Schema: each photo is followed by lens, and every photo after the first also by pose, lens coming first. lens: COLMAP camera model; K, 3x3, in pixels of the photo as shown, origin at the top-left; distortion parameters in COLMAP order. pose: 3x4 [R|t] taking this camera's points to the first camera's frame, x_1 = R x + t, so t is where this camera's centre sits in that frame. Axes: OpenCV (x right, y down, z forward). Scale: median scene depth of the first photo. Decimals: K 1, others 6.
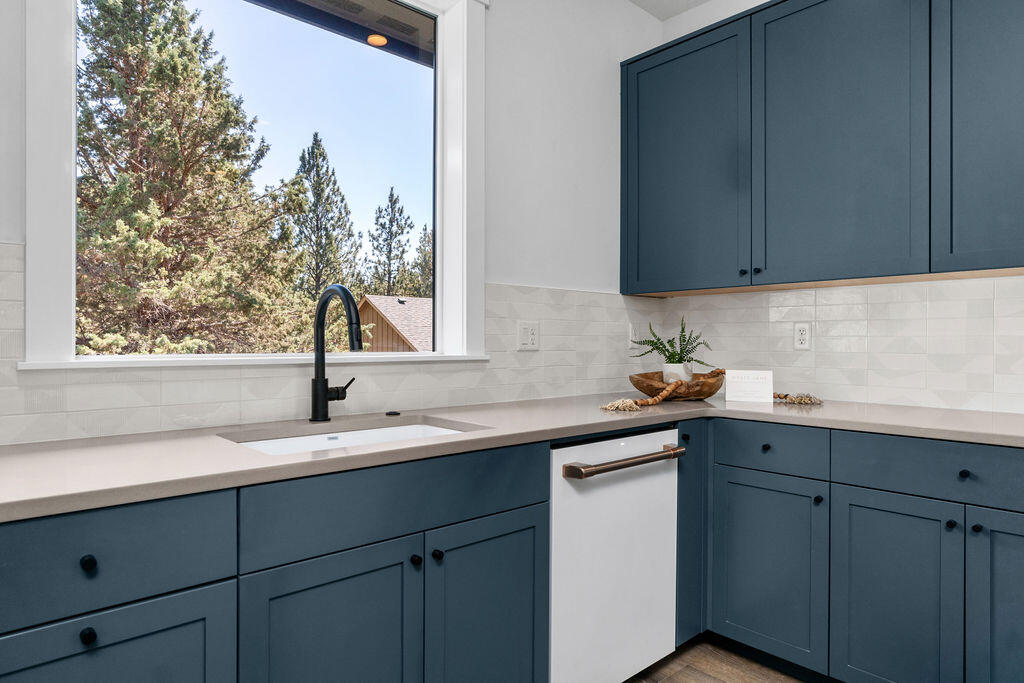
lens RADIAL K [[612.2, 0, 513.2], [0, 612.2, 339.6], [0, 0, 1]] dist [0.000115, -0.000031]
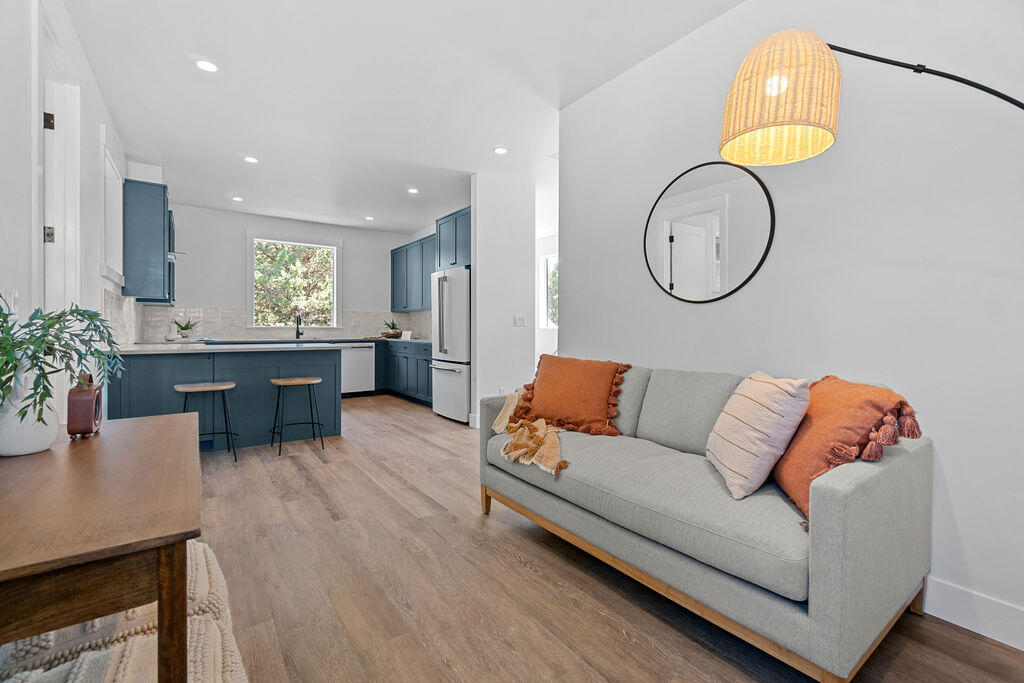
lens RADIAL K [[441.6, 0, 511.7], [0, 441.6, 328.3], [0, 0, 1]] dist [-0.001436, -0.000124]
pose [[0.992896, 0.000537, -0.118988, 0.330065], [-0.000257, 0.999997, 0.002366, 0.005534], [0.118988, -0.002319, 0.992893, -0.429394]]
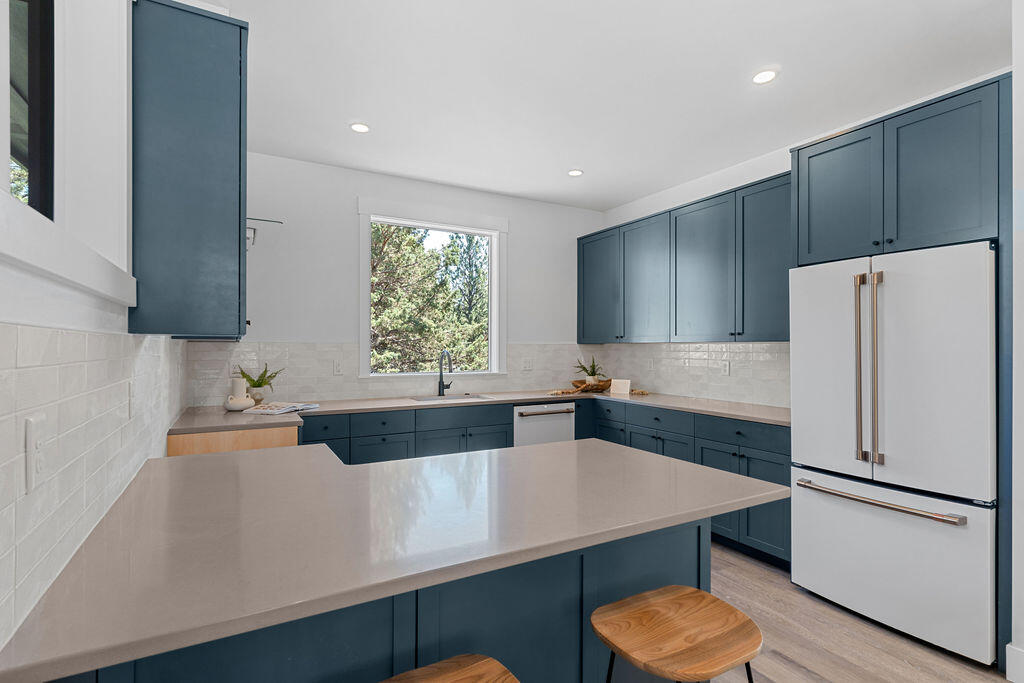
lens RADIAL K [[496.1, 0, 513.2], [0, 496.1, 348.0], [0, 0, 1]] dist [0.000199, -0.000047]
pose [[0.974135, 0.000195, -0.225966, 0.094245], [0.001017, 0.999986, 0.005247, -0.018143], [0.225964, -0.005341, 0.974121, -0.208883]]
